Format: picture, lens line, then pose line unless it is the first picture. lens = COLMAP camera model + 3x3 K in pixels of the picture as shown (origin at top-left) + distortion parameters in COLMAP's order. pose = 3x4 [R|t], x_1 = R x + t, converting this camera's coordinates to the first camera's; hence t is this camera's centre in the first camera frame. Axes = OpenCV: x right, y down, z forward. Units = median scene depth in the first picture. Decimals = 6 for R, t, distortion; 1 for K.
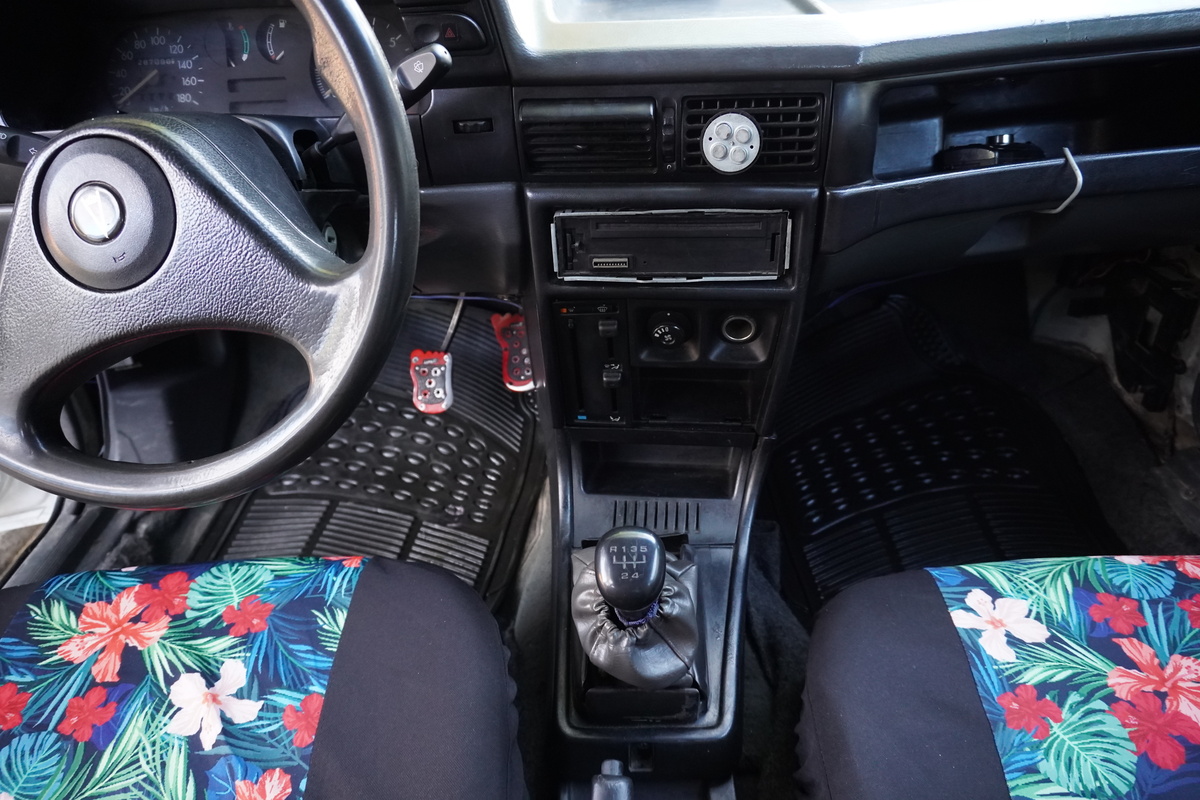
lens RADIAL K [[814.2, 0, 600.0], [0, 814.2, 400.0], [0, 0, 1]] dist [-0.046984, 0.040497]
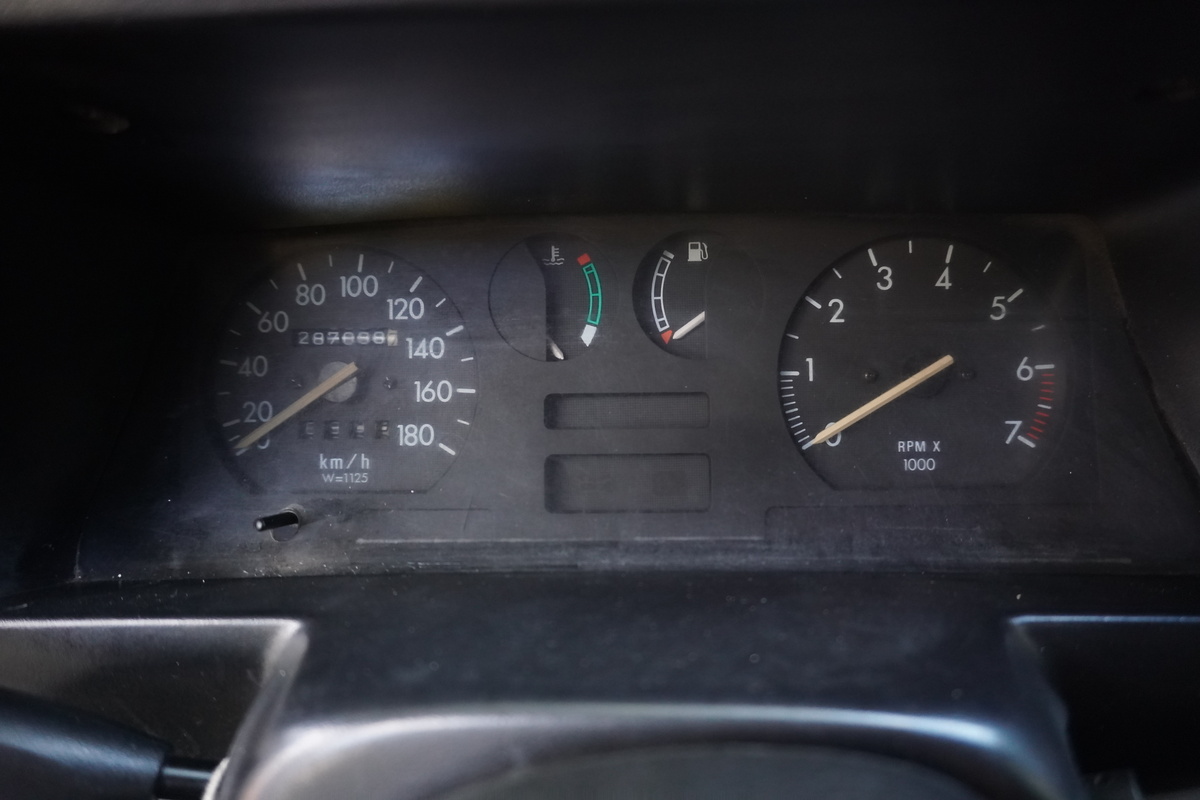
lens RADIAL K [[814.2, 0, 600.0], [0, 814.2, 400.0], [0, 0, 1]] dist [-0.046984, 0.040497]
pose [[0.999743, 0.018516, -0.013095, -0.427294], [-0.020456, 0.985542, -0.168190, -0.330127], [0.009791, 0.168415, 0.985668, 0.628204]]
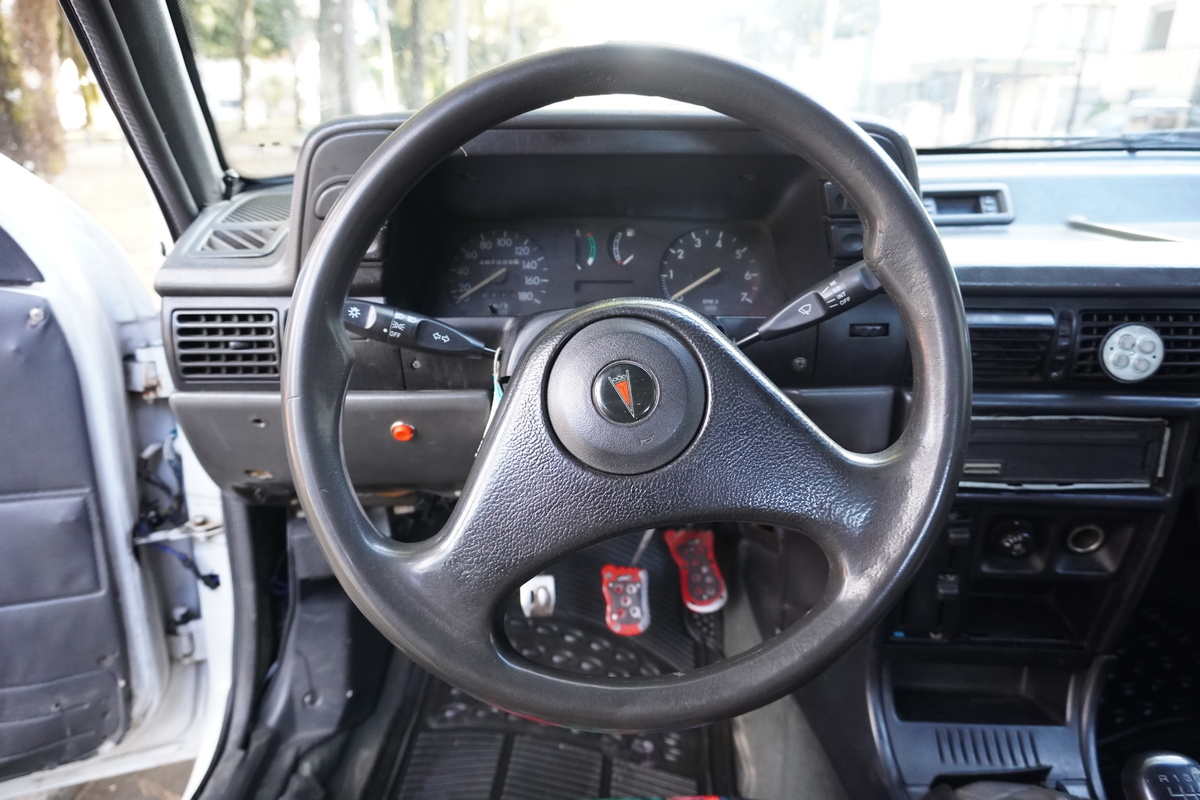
lens RADIAL K [[814.2, 0, 600.0], [0, 814.2, 400.0], [0, 0, 1]] dist [-0.046984, 0.040497]
pose [[0.997687, 0.027452, 0.062186, -0.484660], [-0.009115, 0.960590, -0.277821, 0.026562], [-0.067362, 0.276612, 0.958618, 0.064948]]
